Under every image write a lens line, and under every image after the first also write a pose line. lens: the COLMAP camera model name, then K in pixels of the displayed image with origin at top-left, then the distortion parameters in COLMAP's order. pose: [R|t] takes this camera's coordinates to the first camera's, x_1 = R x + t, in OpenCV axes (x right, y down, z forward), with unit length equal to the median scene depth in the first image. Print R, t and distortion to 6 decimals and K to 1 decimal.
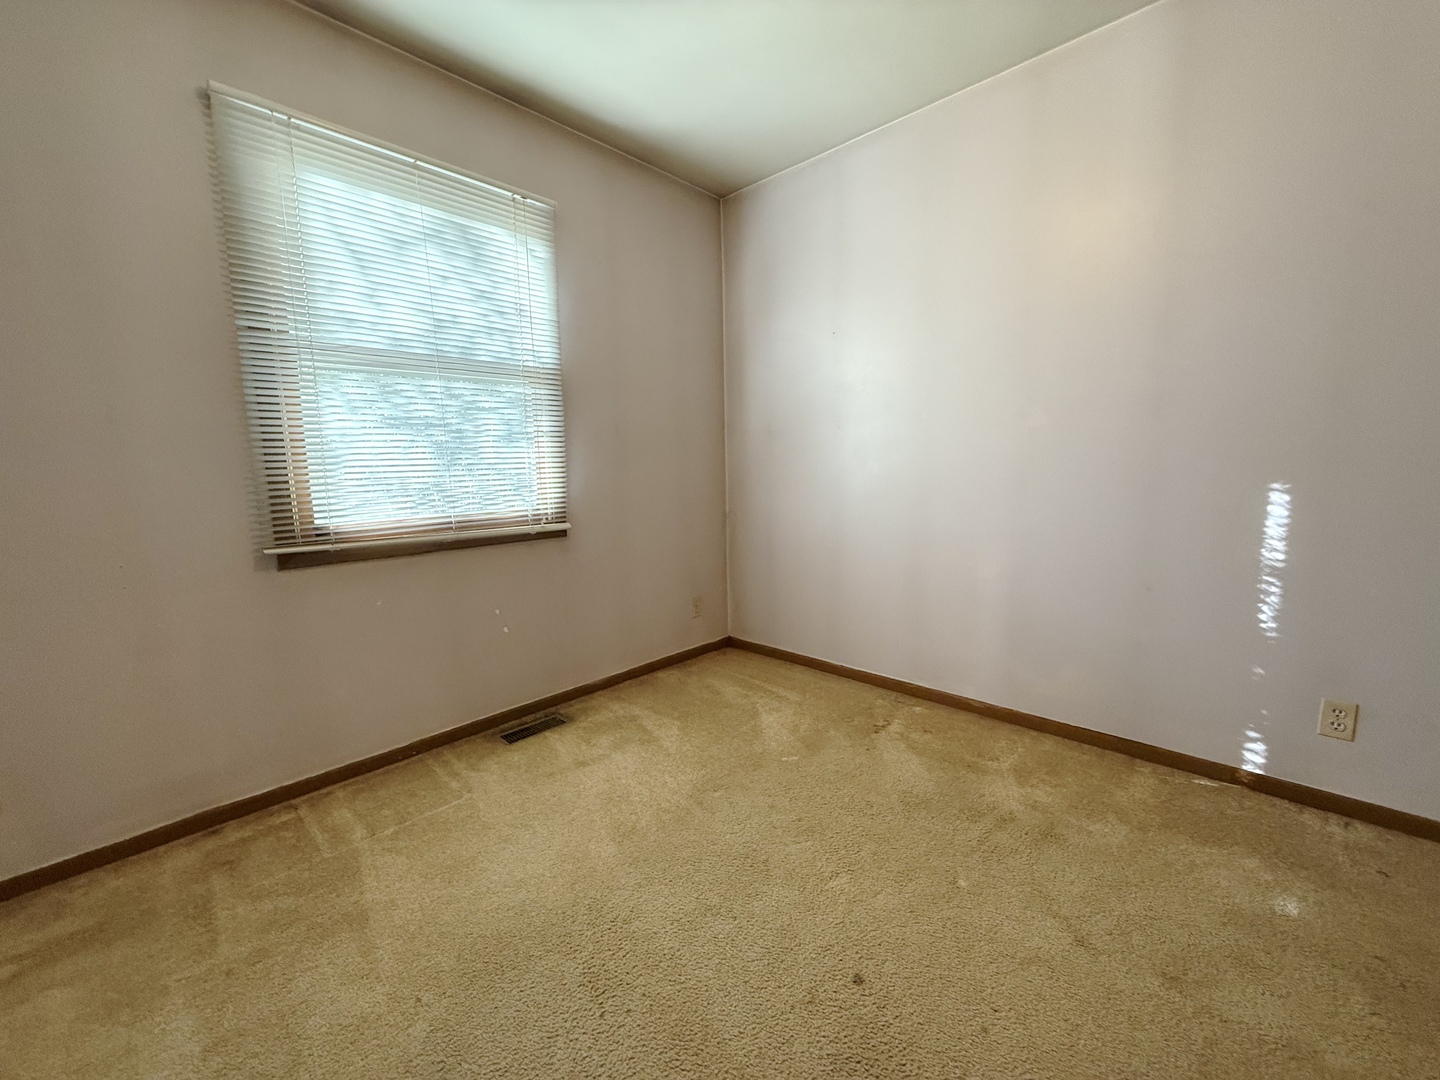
lens RADIAL K [[578.0, 0, 716.8], [0, 578.0, 543.6], [0, 0, 1]] dist [-0.001328, -0.000129]
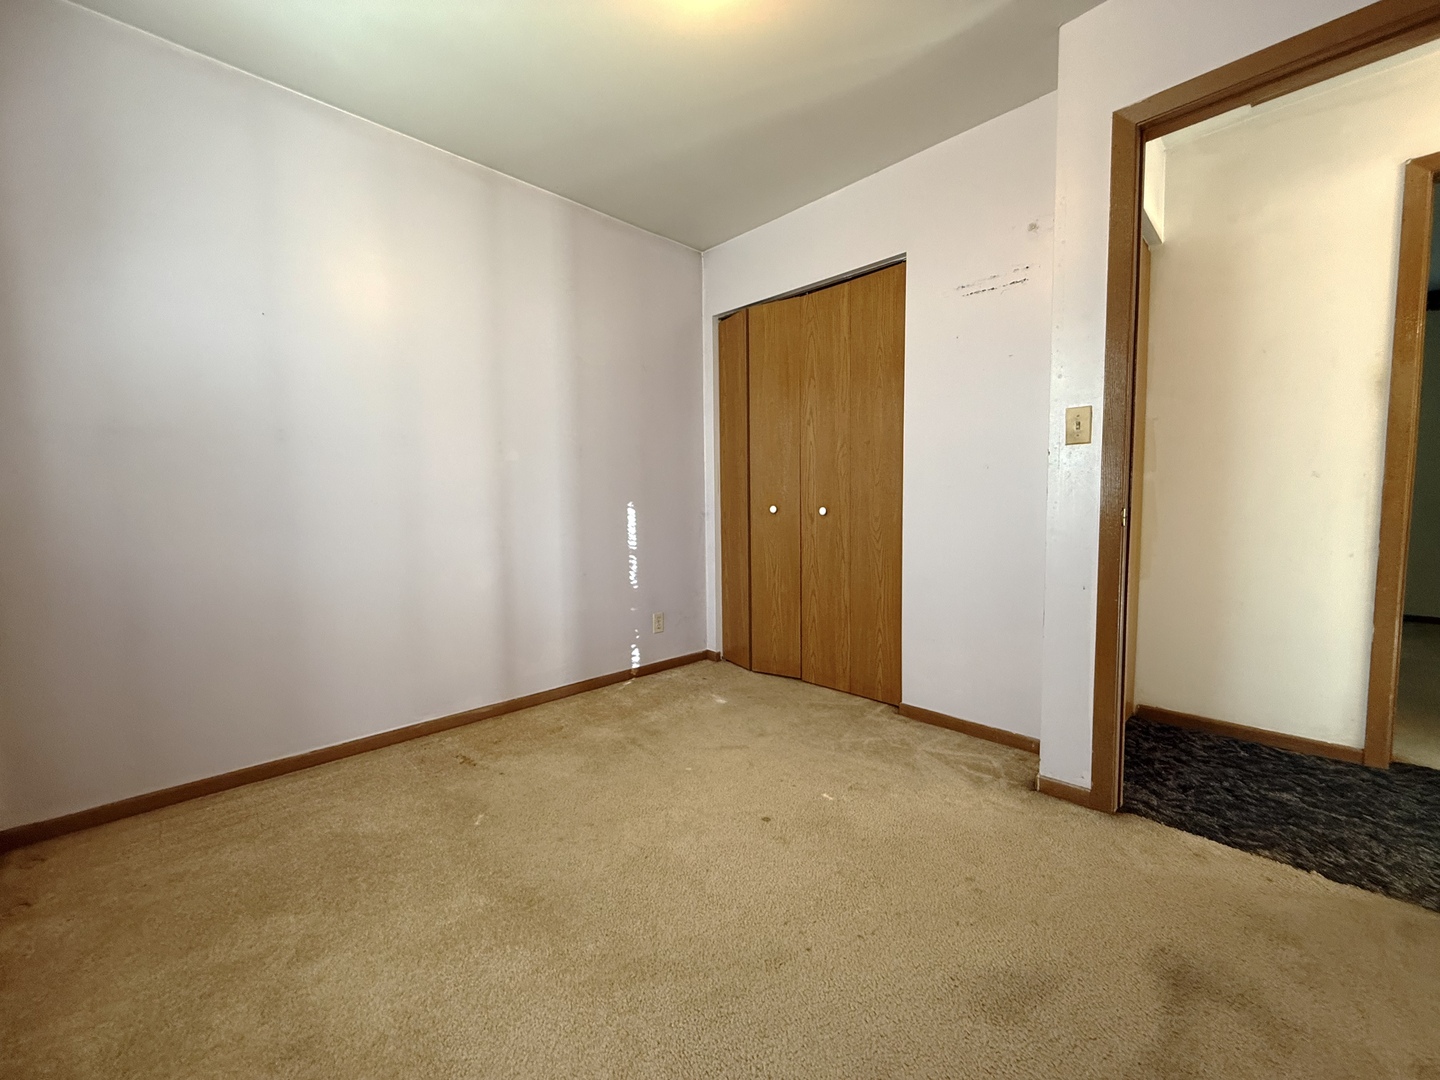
lens RADIAL K [[578.0, 0, 716.9], [0, 578.0, 537.0], [0, 0, 1]] dist [-0.001328, -0.000129]
pose [[0.038500, -0.049306, 0.998041, -0.830697], [0.147153, 0.988172, 0.043142, -0.038266], [-0.988364, 0.145203, 0.045300, 0.644137]]
